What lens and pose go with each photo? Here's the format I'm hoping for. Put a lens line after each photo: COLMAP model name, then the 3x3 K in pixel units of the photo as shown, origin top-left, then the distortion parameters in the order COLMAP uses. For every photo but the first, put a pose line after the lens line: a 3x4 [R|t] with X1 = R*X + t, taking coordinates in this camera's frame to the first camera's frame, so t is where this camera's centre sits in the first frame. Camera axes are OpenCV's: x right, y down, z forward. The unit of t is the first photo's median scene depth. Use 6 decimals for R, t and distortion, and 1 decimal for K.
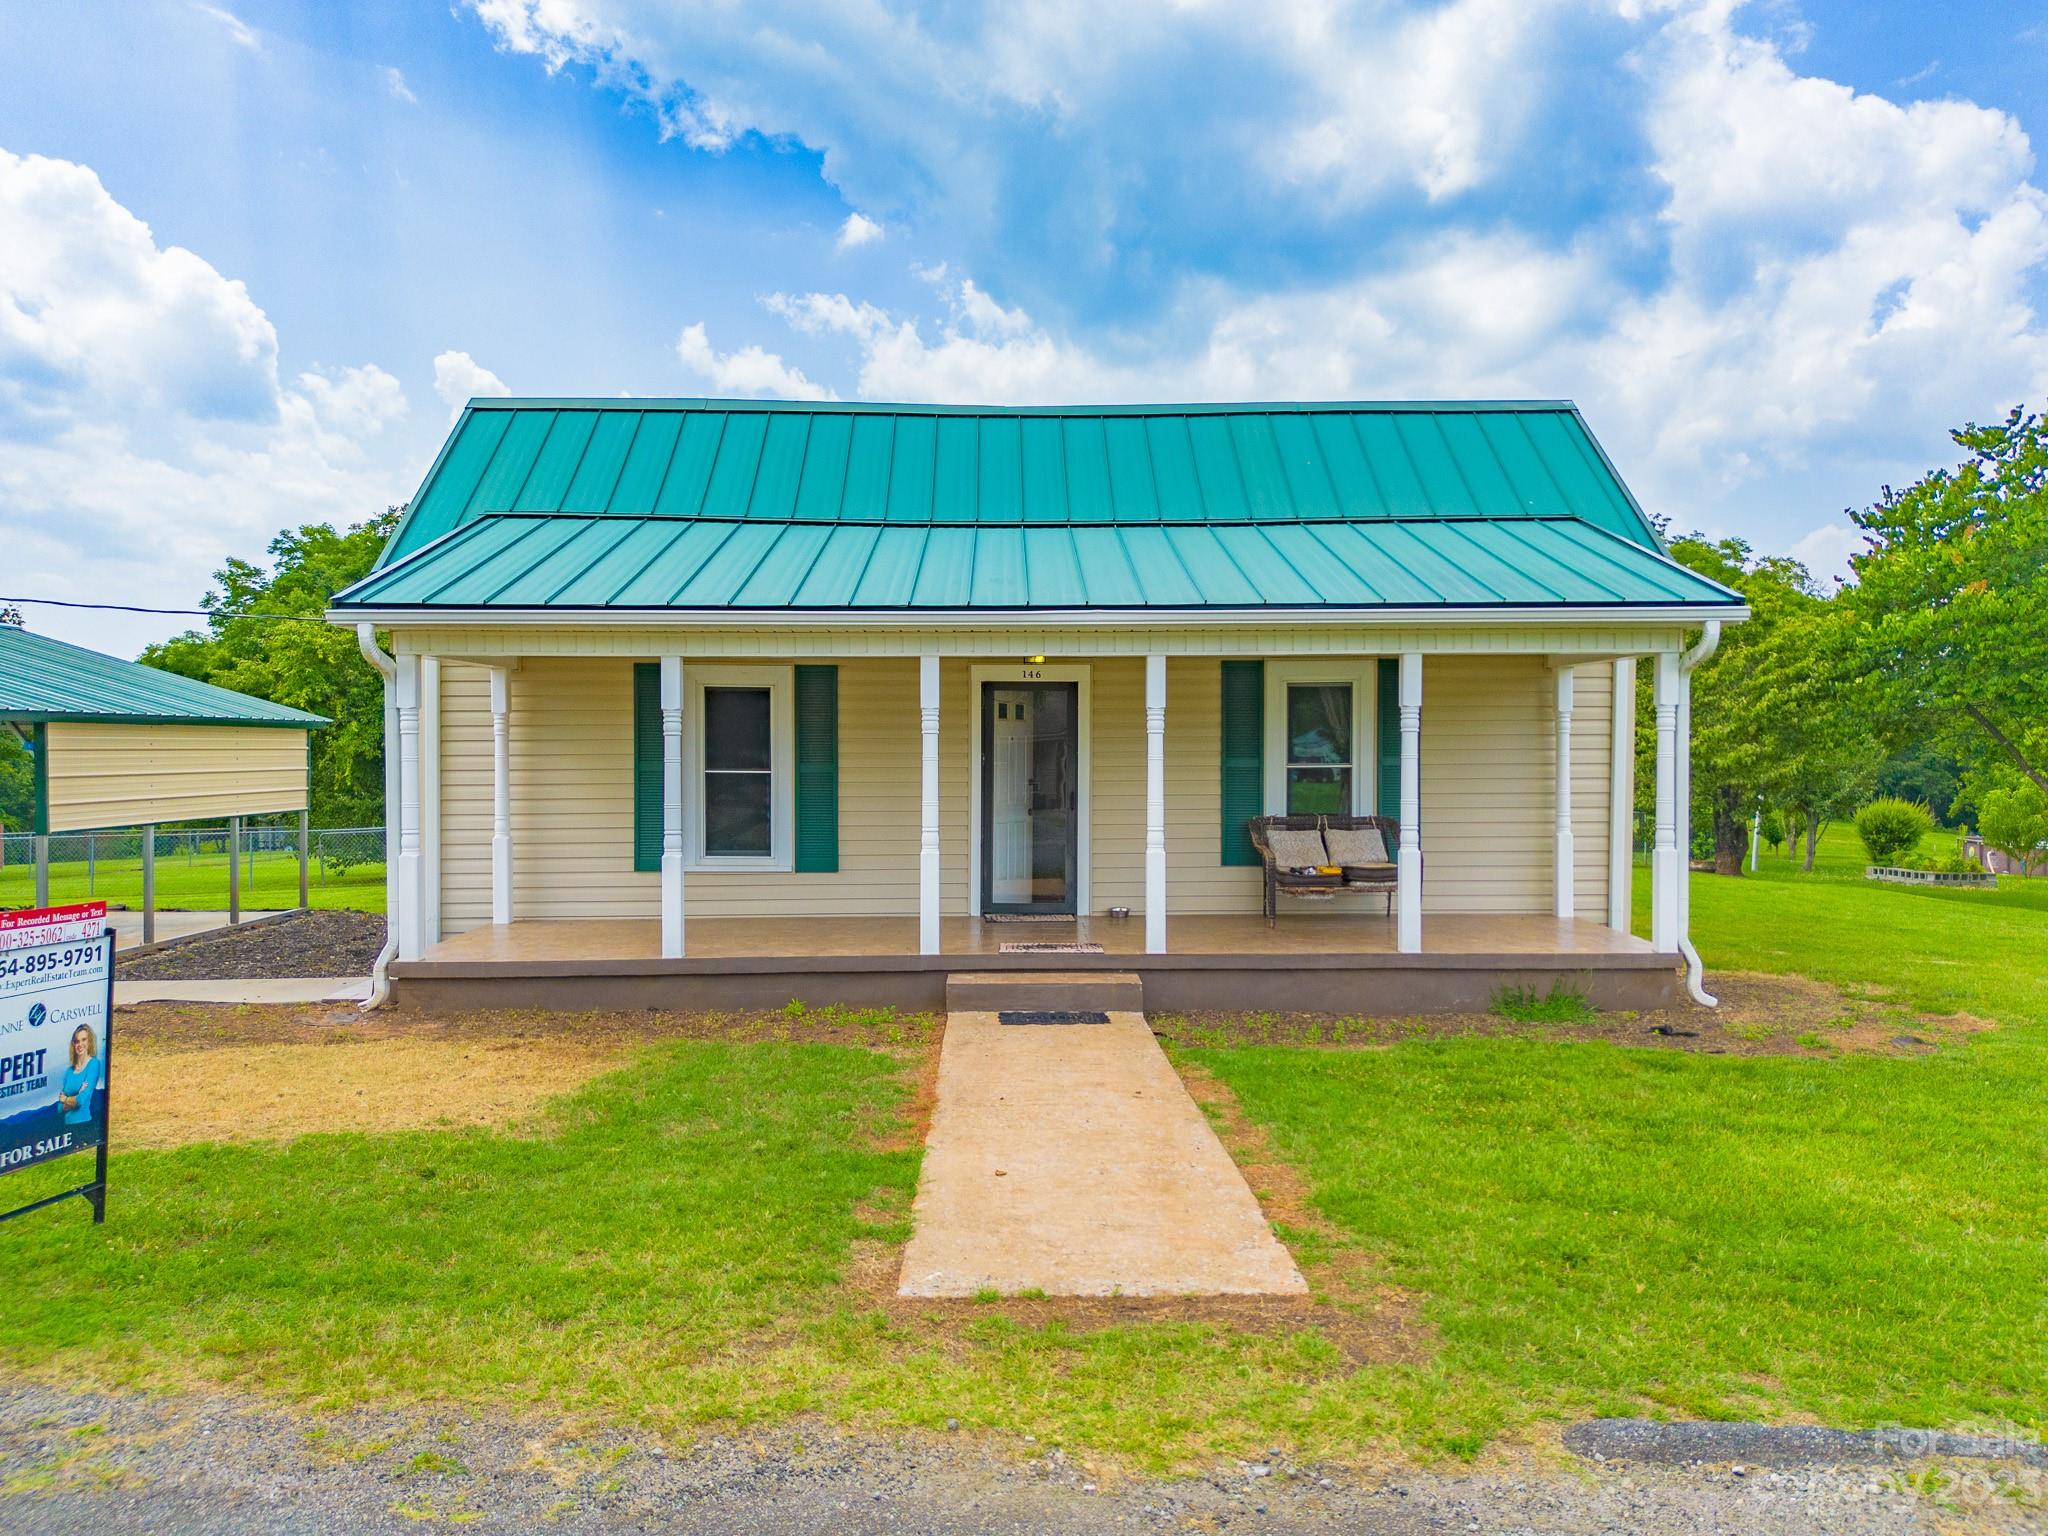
lens RADIAL K [[1437.6, 0, 1025.6], [0, 1437.6, 768.9], [0, 0, 1]] dist [0.028273, -0.015878]
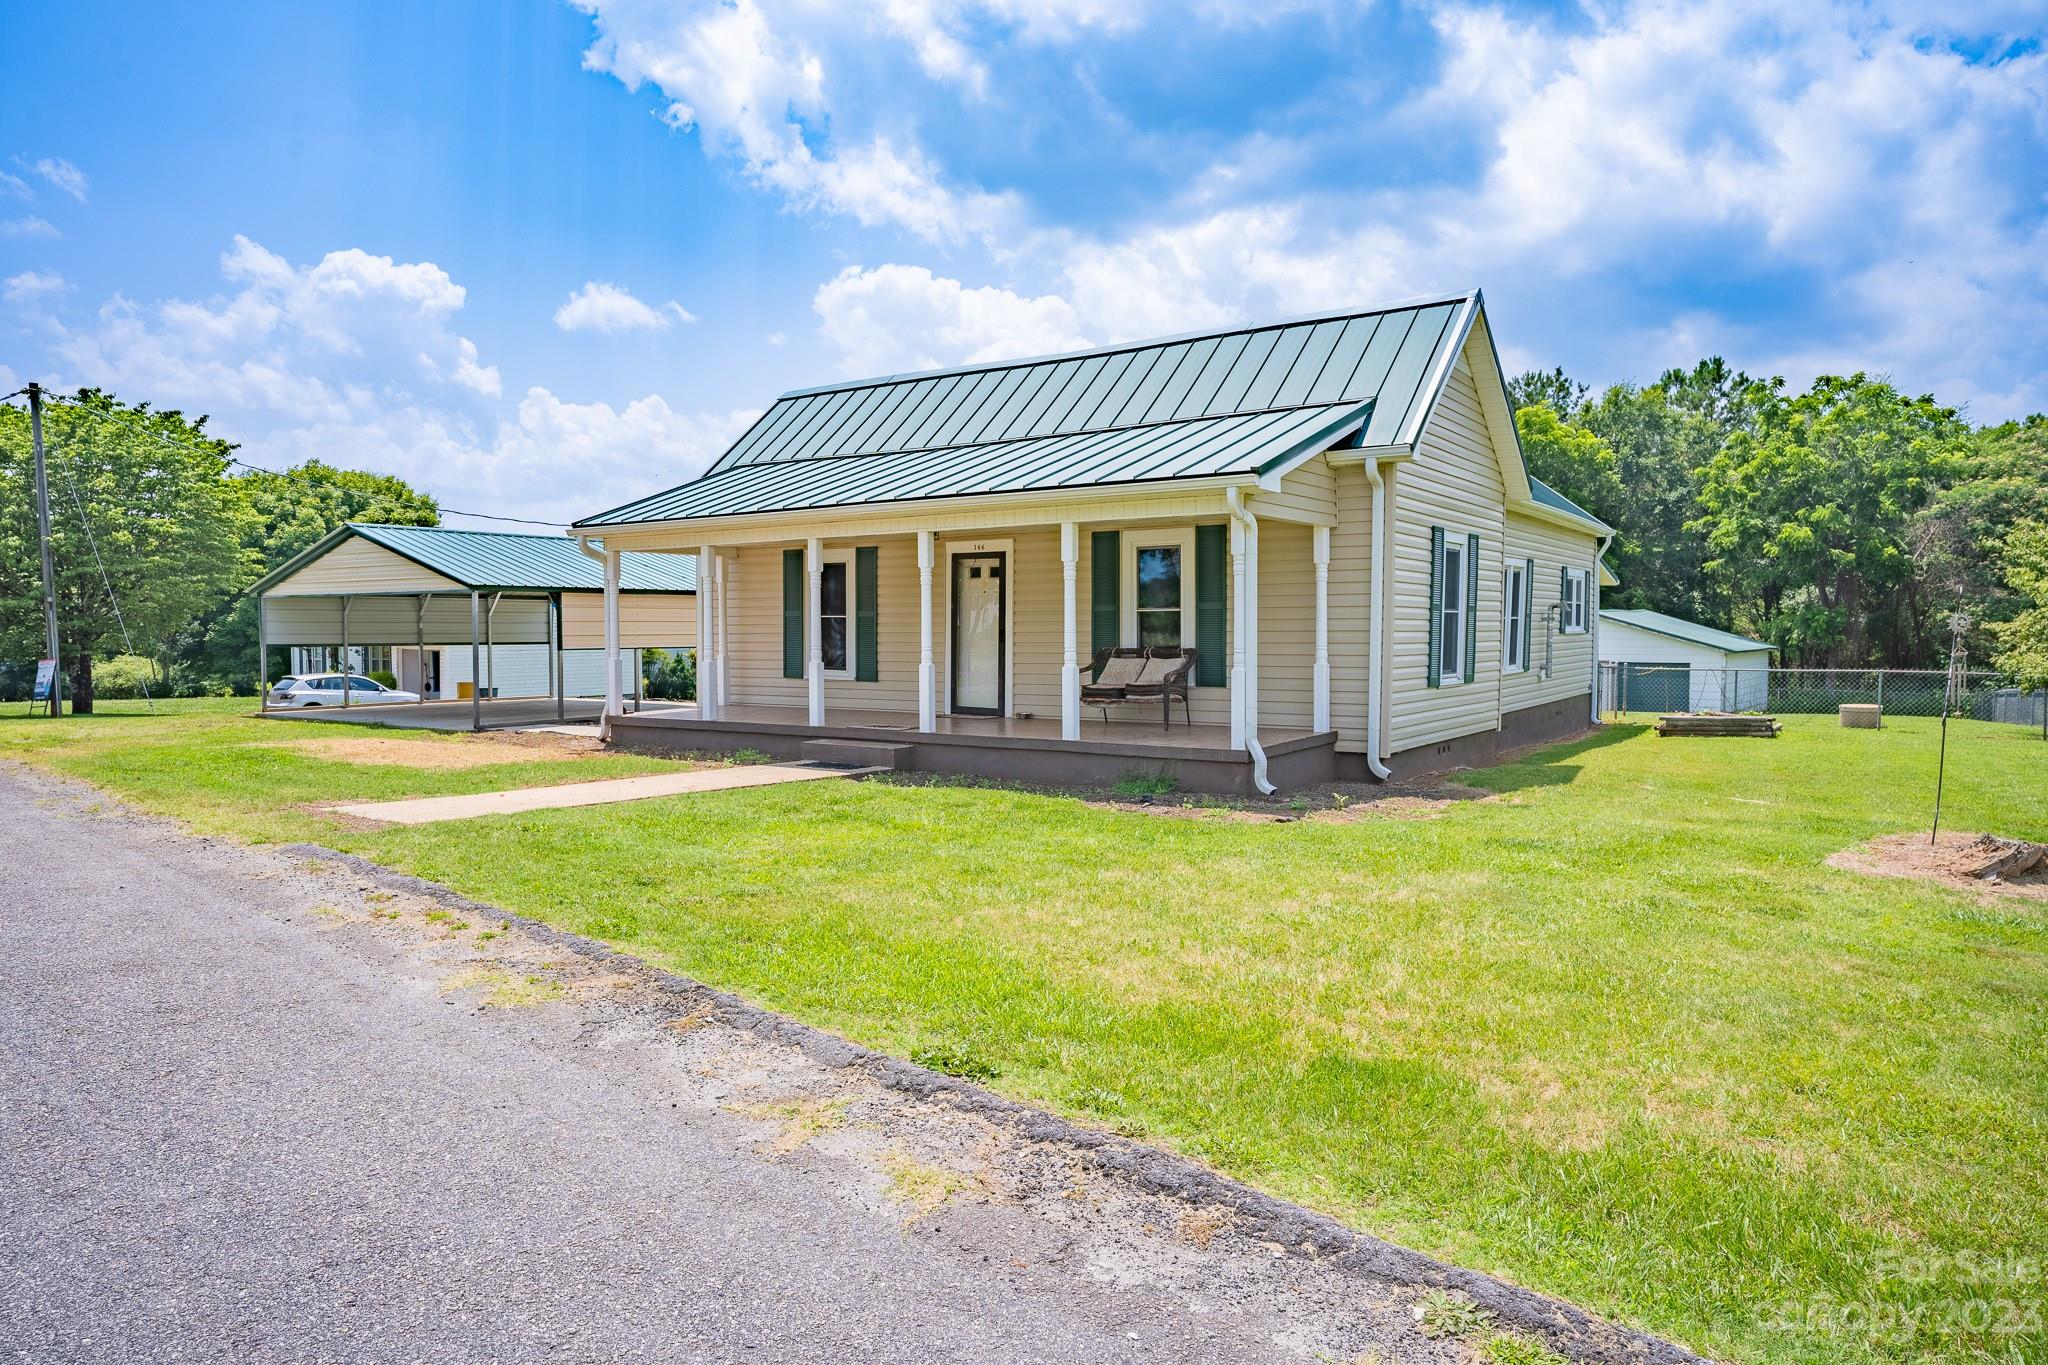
lens RADIAL K [[1327.1, 0, 1012.5], [0, 1327.1, 697.0], [0, 0, 1]] dist [-0.004122, -0.000665]
pose [[0.847630, 0.028261, -0.529835, 0.738044], [0.006208, 0.997984, 0.063164, -0.000491], [0.530552, -0.056829, 0.845745, -0.114918]]
